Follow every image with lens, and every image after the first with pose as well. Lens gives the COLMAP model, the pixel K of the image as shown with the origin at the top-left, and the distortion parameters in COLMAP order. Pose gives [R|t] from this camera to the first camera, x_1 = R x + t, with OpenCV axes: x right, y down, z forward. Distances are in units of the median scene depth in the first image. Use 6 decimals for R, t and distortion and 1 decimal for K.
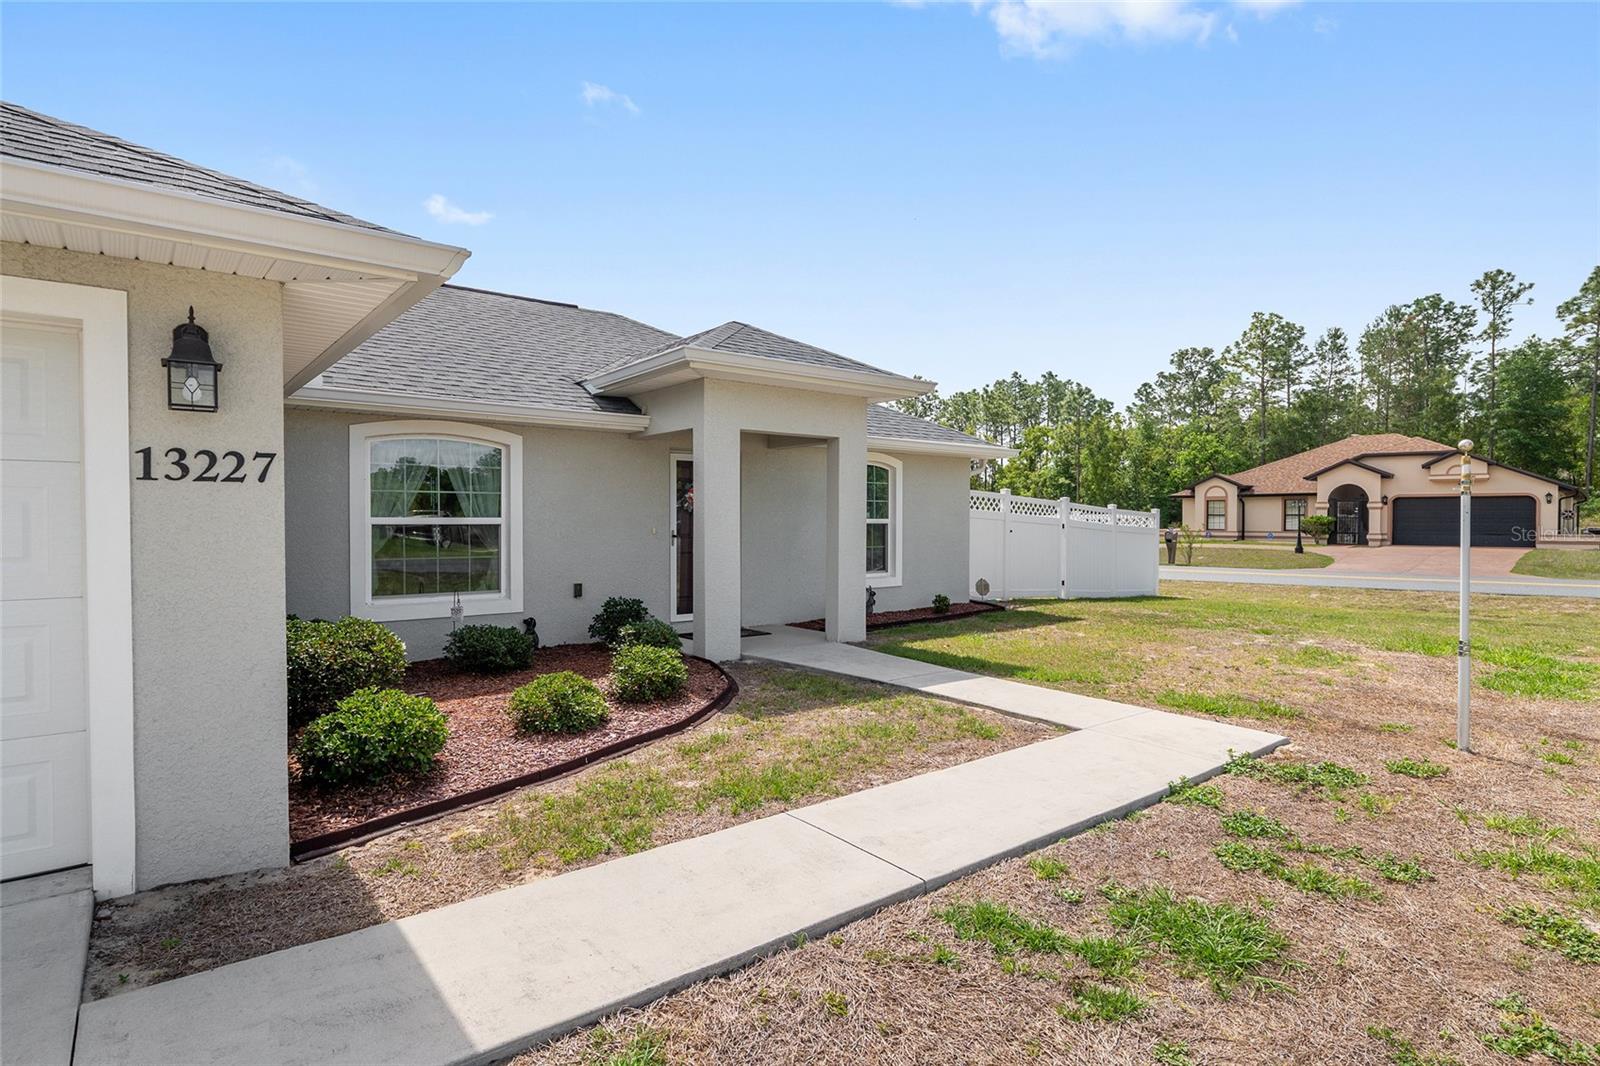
lens RADIAL K [[824.5, 0, 800.0], [0, 824.5, 533.0], [0, 0, 1]] dist [-0.003039, -0.000498]
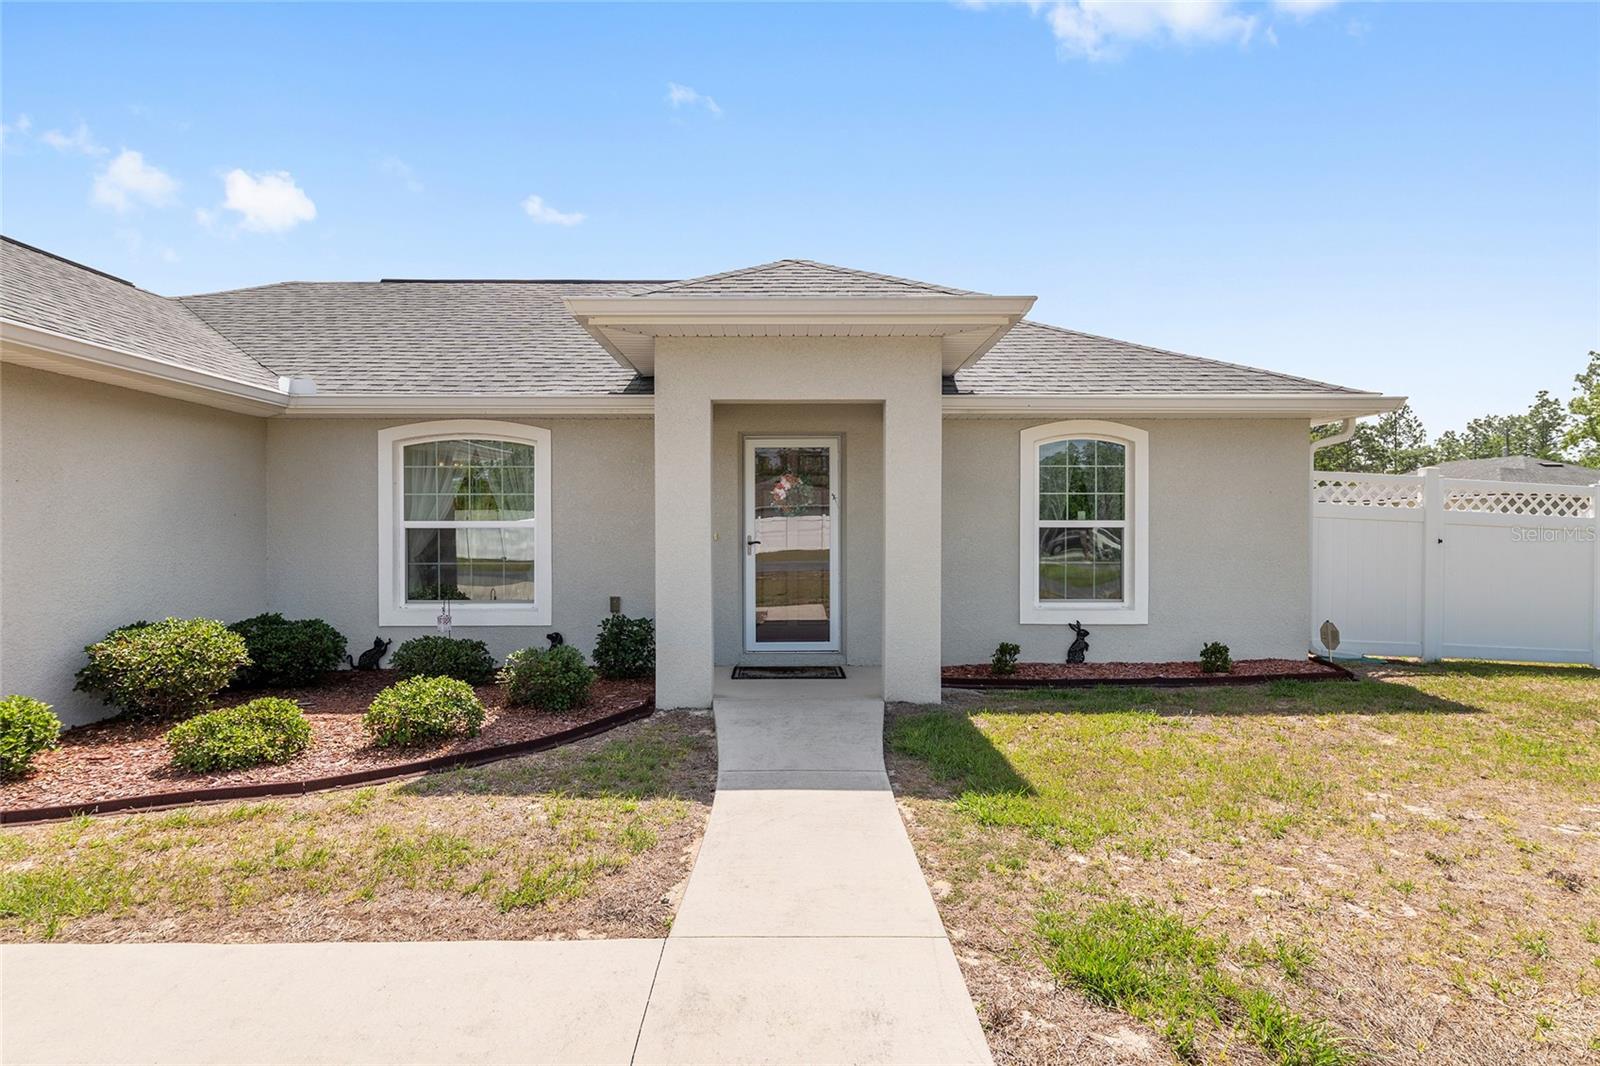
lens RADIAL K [[880.6, 0, 800.0], [0, 880.6, 533.0], [0, 0, 1]] dist [-0.000061, -0.000809]
pose [[0.789458, -0.000136, -0.613804, 0.332668], [-0.006915, 0.999935, -0.009116, 0.000973], [0.613765, 0.011441, 0.789406, 0.290283]]
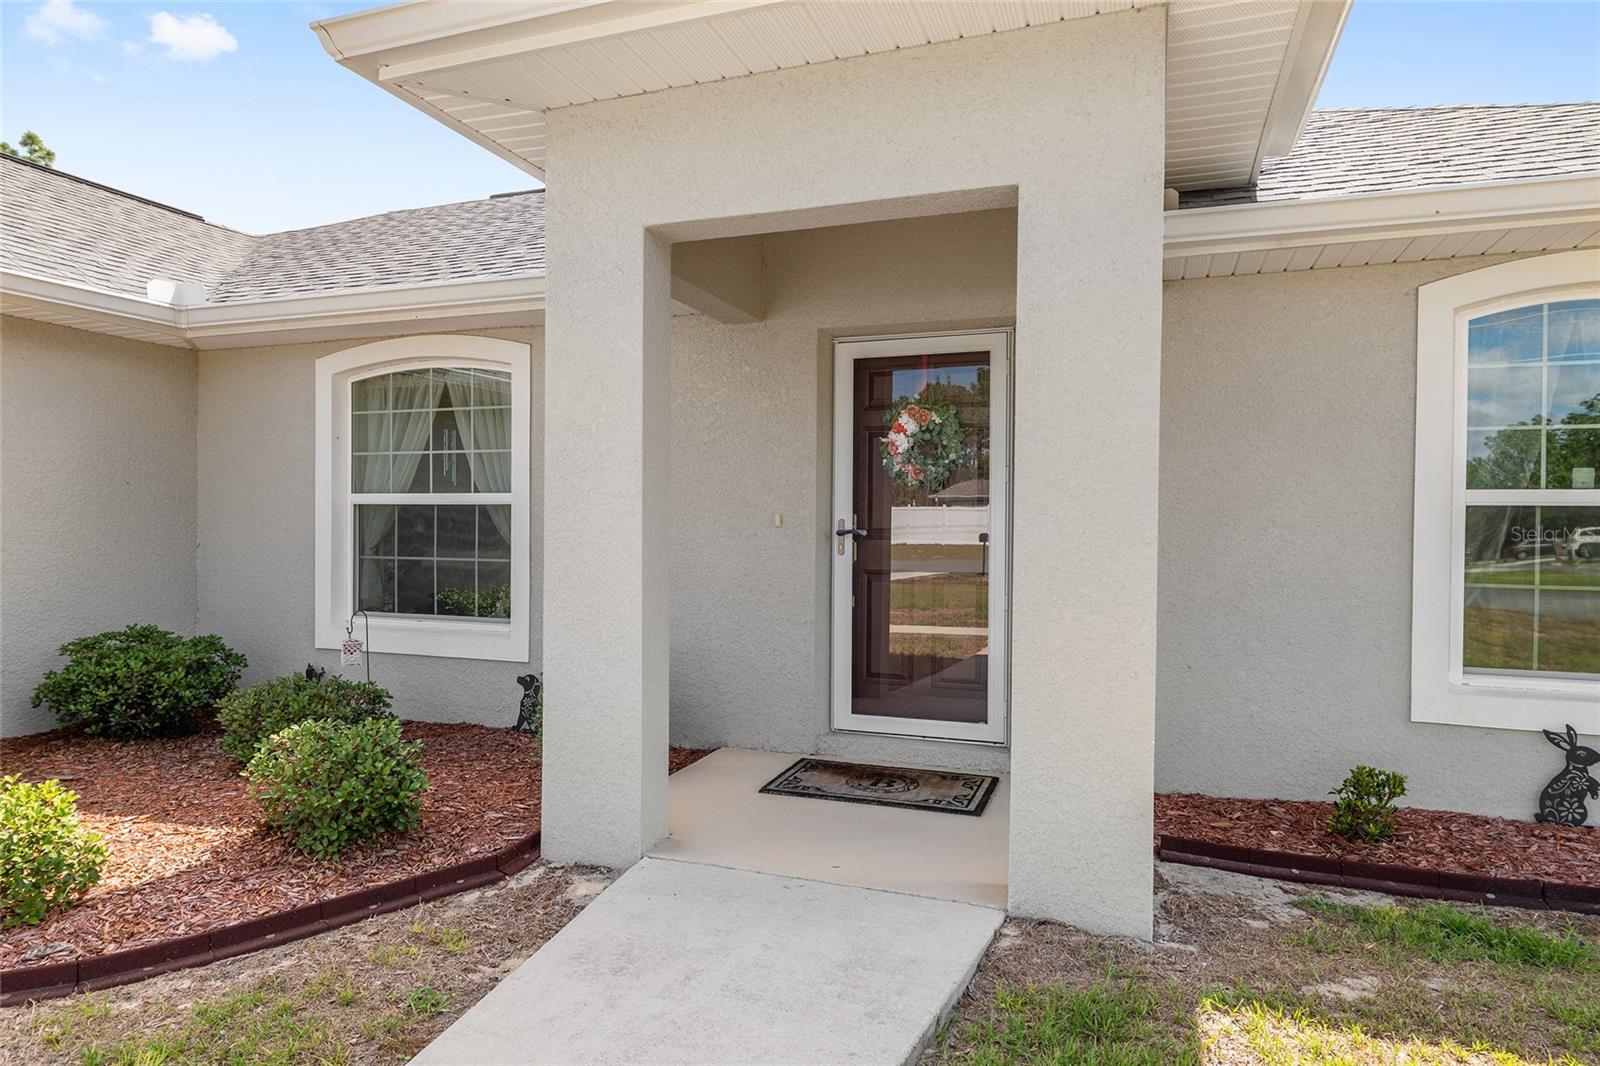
lens RADIAL K [[957.5, 0, 800.0], [0, 957.5, 533.0], [0, 0, 1]] dist [0.000530, 0.000008]
pose [[0.522312, 0.010758, -0.852687, 0.218712], [-0.020892, 0.999782, -0.000183, 0.003459], [0.852499, 0.017910, 0.522422, 0.582872]]
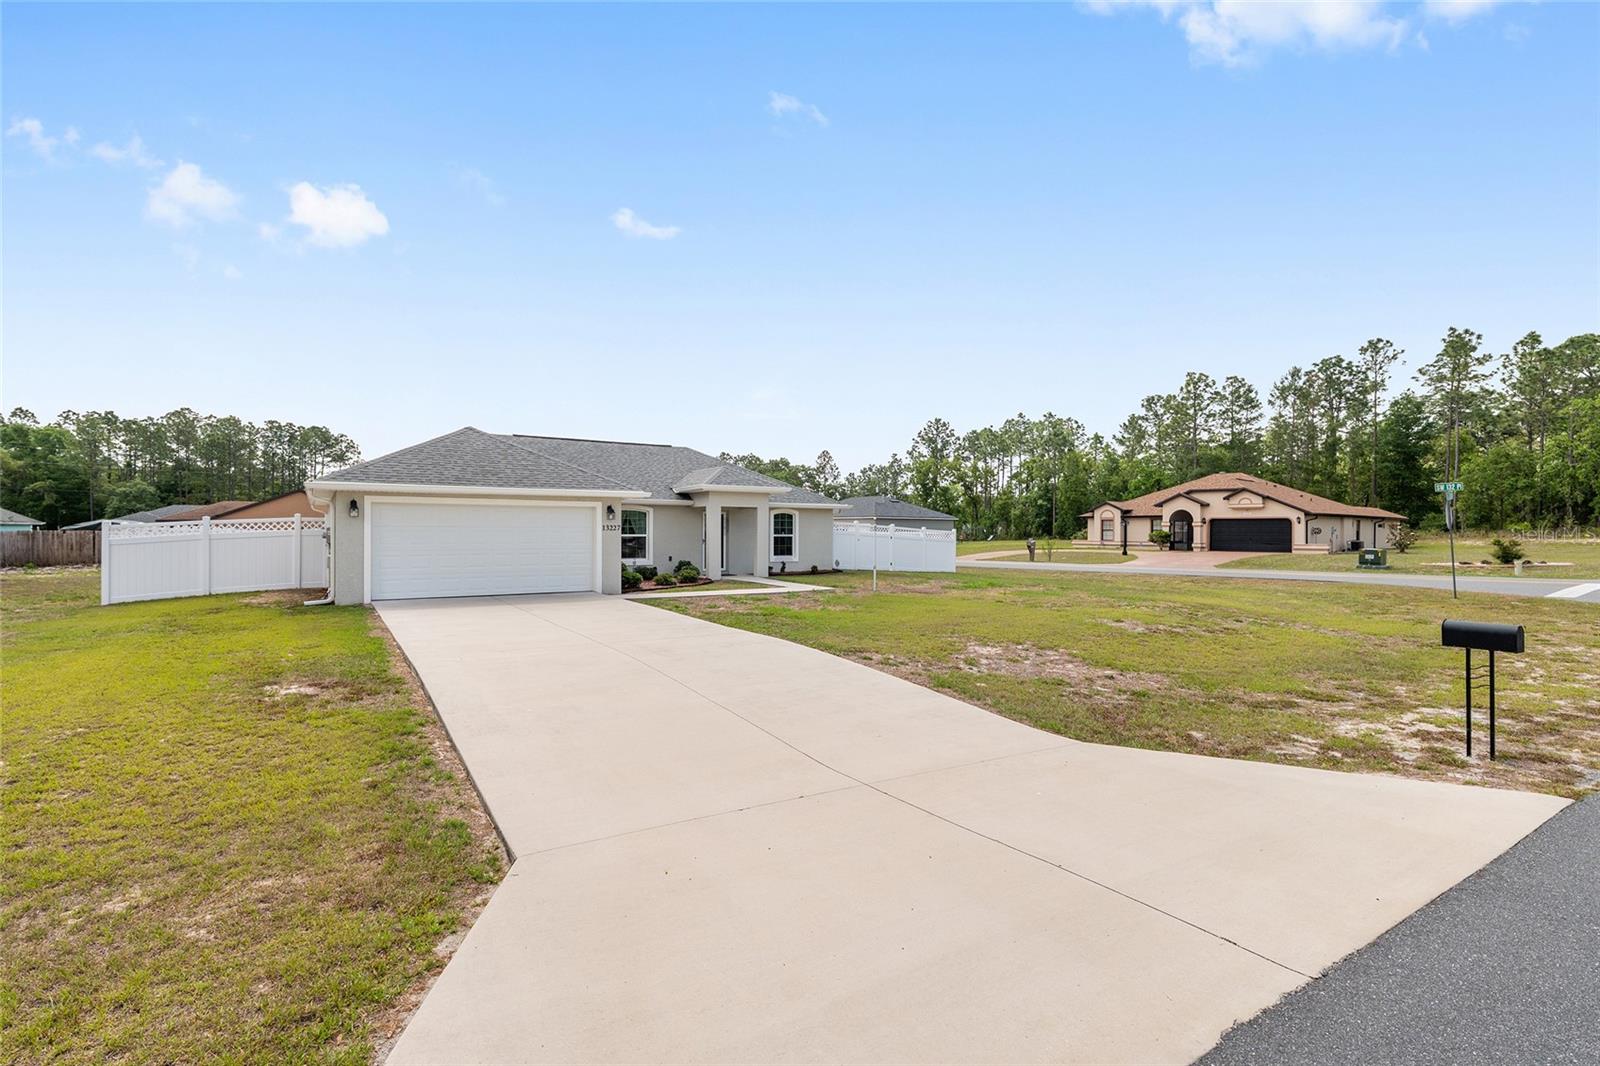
lens RADIAL K [[727.5, 0, 800.0], [0, 727.5, 533.0], [0, 0, 1]] dist [0.001213, 0.000208]
pose [[0.995634, 0.003357, -0.093288, 0.334532], [-0.004526, 0.999914, -0.012323, 0.005178], [0.093238, 0.012692, 0.995563, -1.191739]]
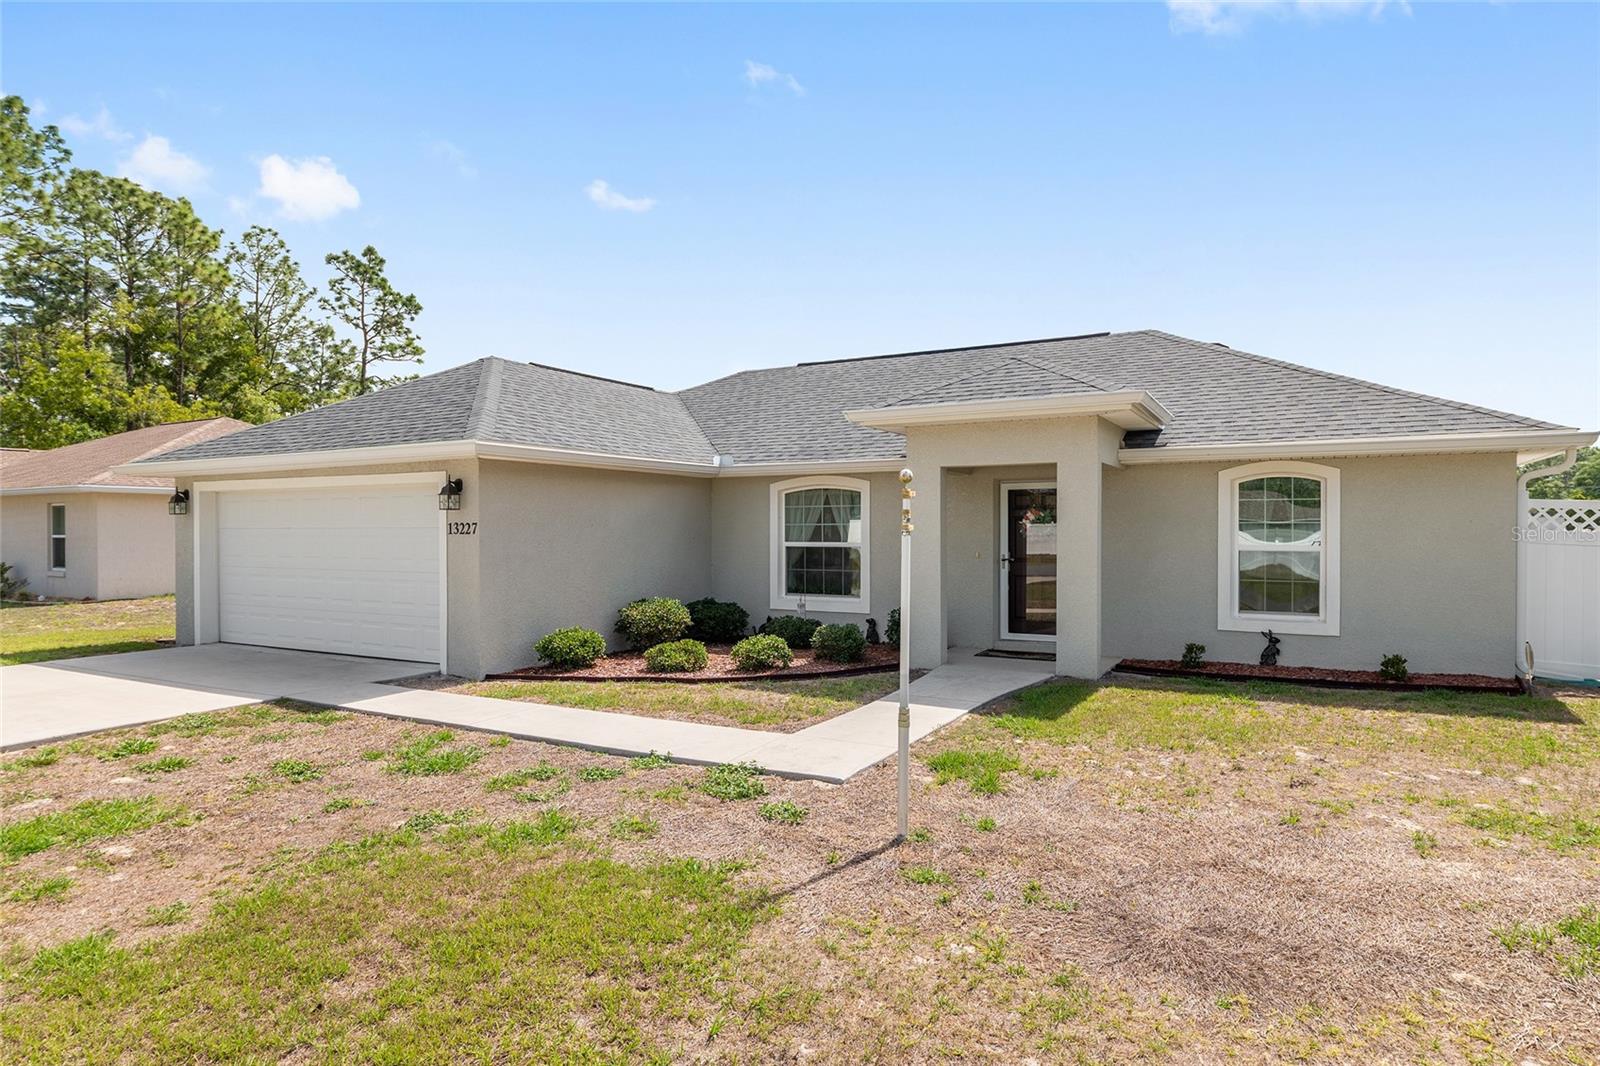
lens RADIAL K [[931.0, 0, 800.0], [0, 931.0, 533.0], [0, 0, 1]] dist [-0.007353, -0.001807]
pose [[0.375531, -0.000088, -0.926810, 0.716961], [-0.013674, 0.999891, -0.005636, -0.017288], [0.926709, 0.014789, 0.375488, 0.237538]]
